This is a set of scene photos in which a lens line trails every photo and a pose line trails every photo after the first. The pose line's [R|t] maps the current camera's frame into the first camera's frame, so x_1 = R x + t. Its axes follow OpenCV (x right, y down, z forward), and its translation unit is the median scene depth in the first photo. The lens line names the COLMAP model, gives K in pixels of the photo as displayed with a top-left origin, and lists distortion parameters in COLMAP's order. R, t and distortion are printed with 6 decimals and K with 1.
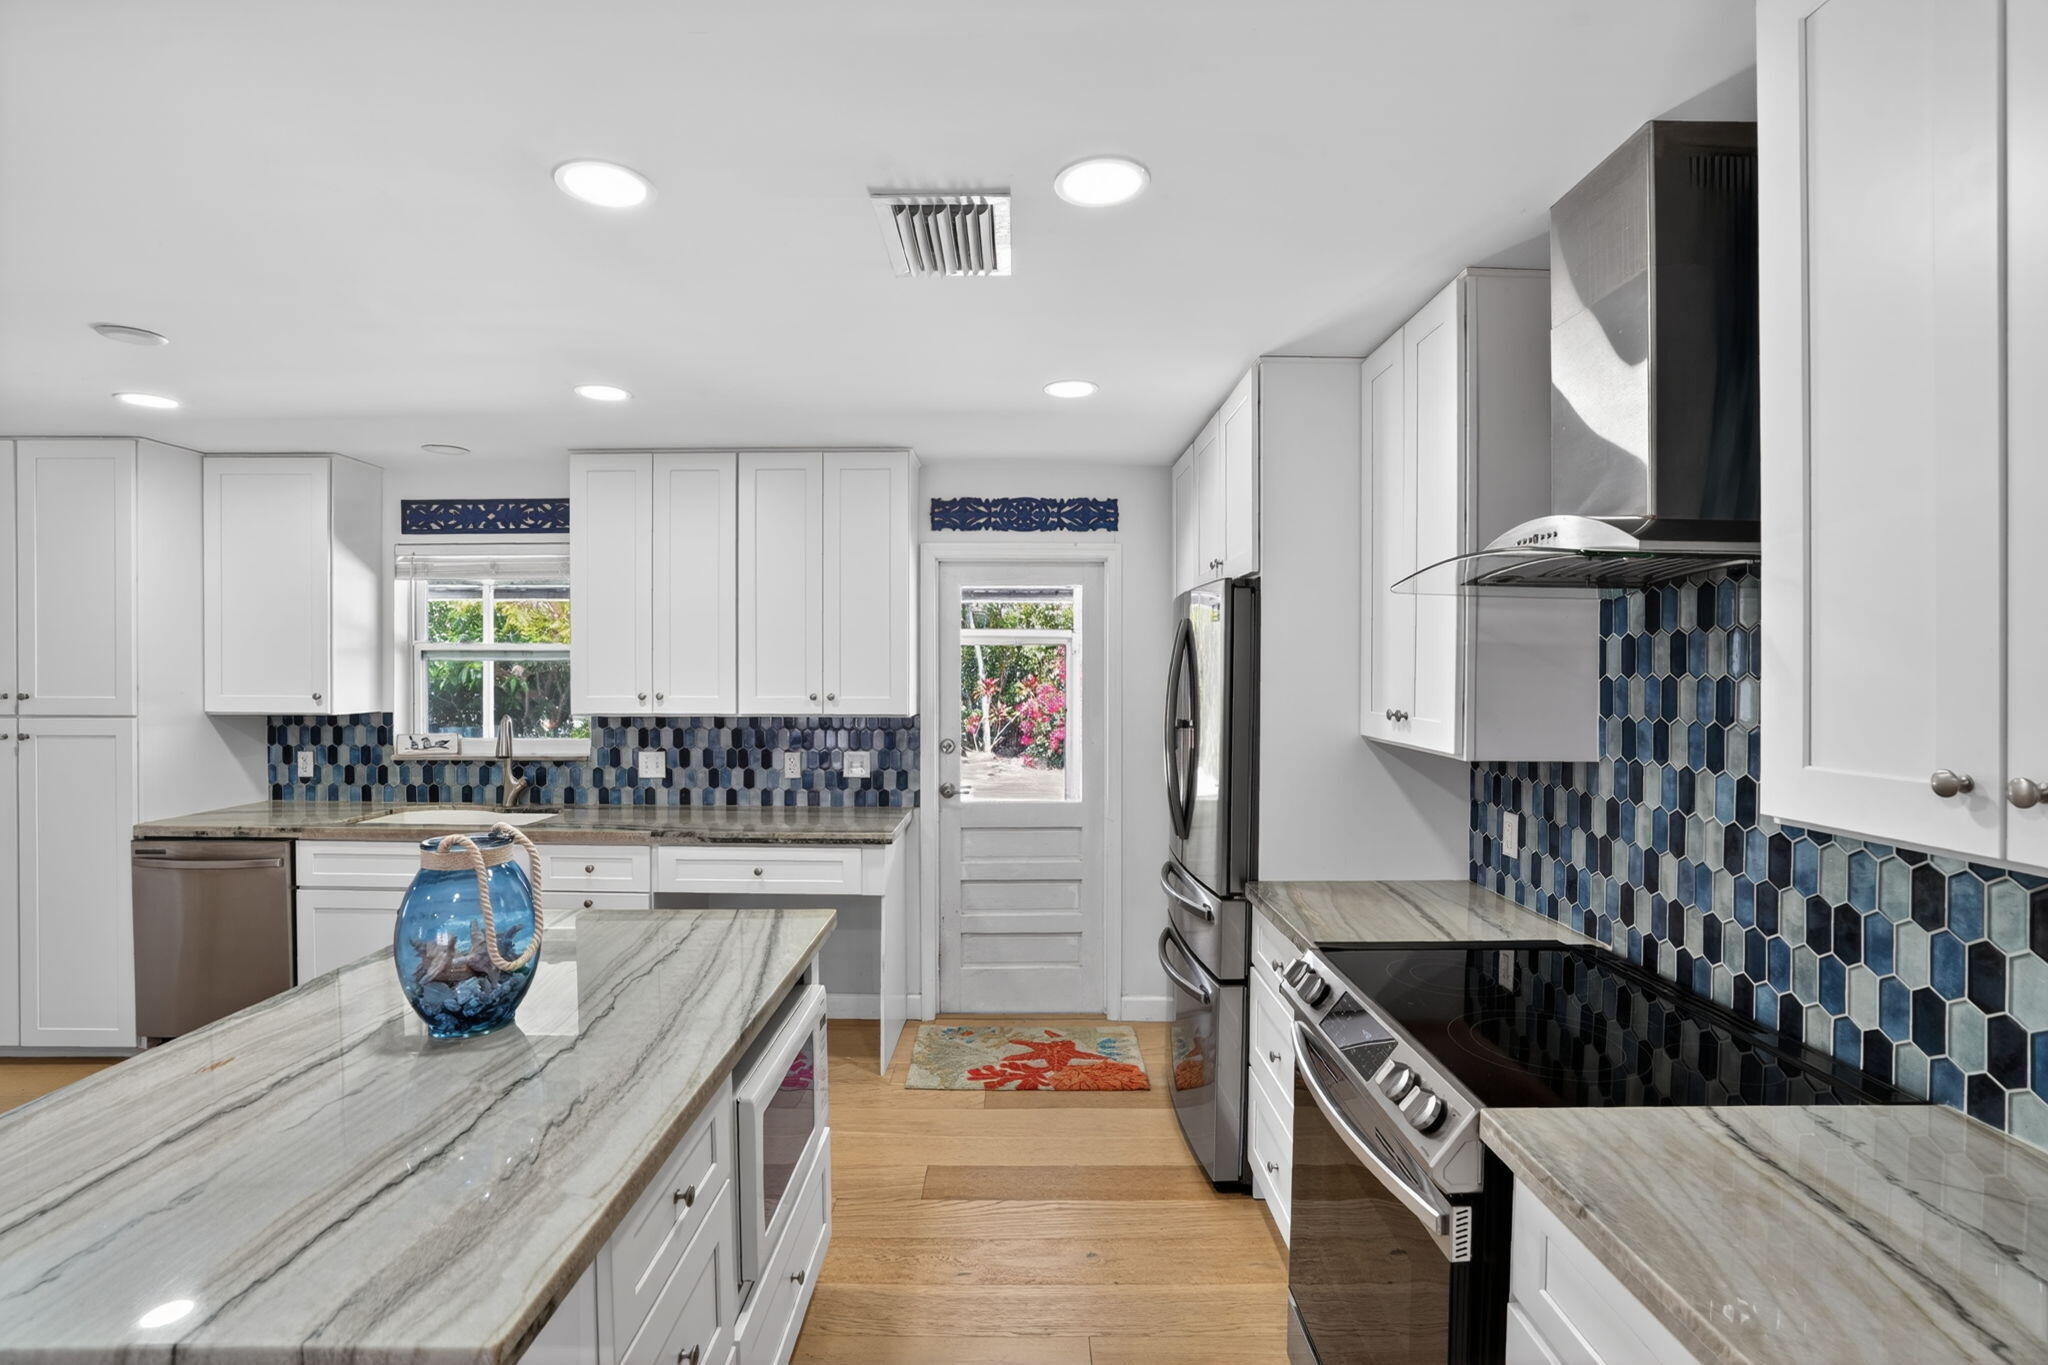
lens RADIAL K [[928.0, 0, 1022.5], [0, 928.0, 678.8], [0, 0, 1]] dist [-0.015452, 0.002484]
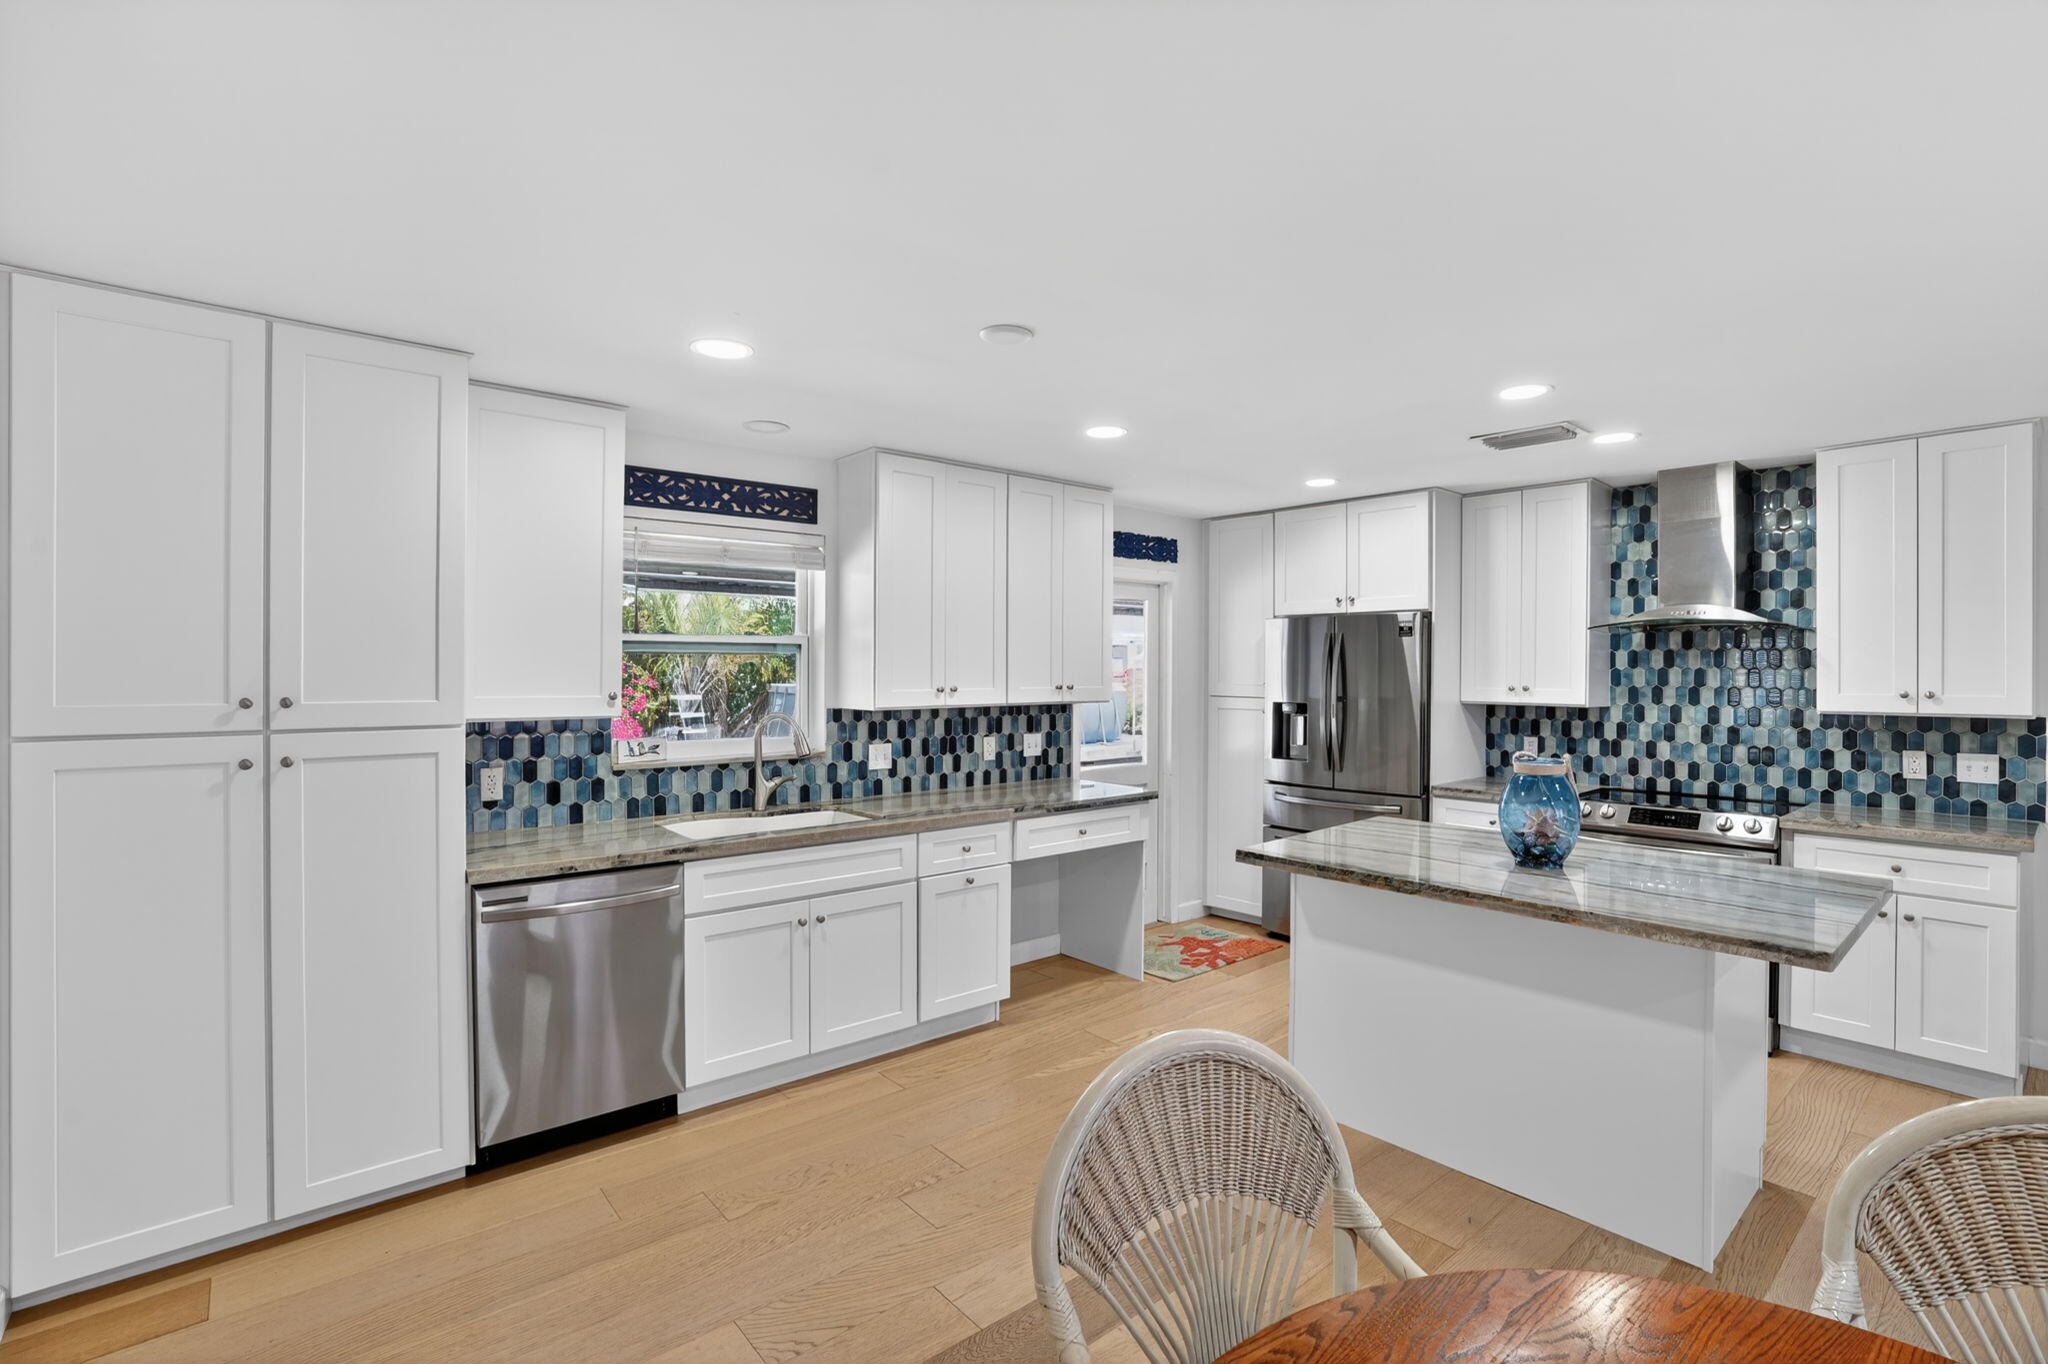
lens RADIAL K [[928.0, 0, 1029.1], [0, 928.0, 674.2], [0, 0, 1]] dist [-0.015452, 0.002484]
pose [[0.759468, -0.005527, 0.650522, -0.947946], [0.005239, 0.999983, 0.002379, -0.000338], [-0.650524, 0.001602, 0.759484, 0.106835]]
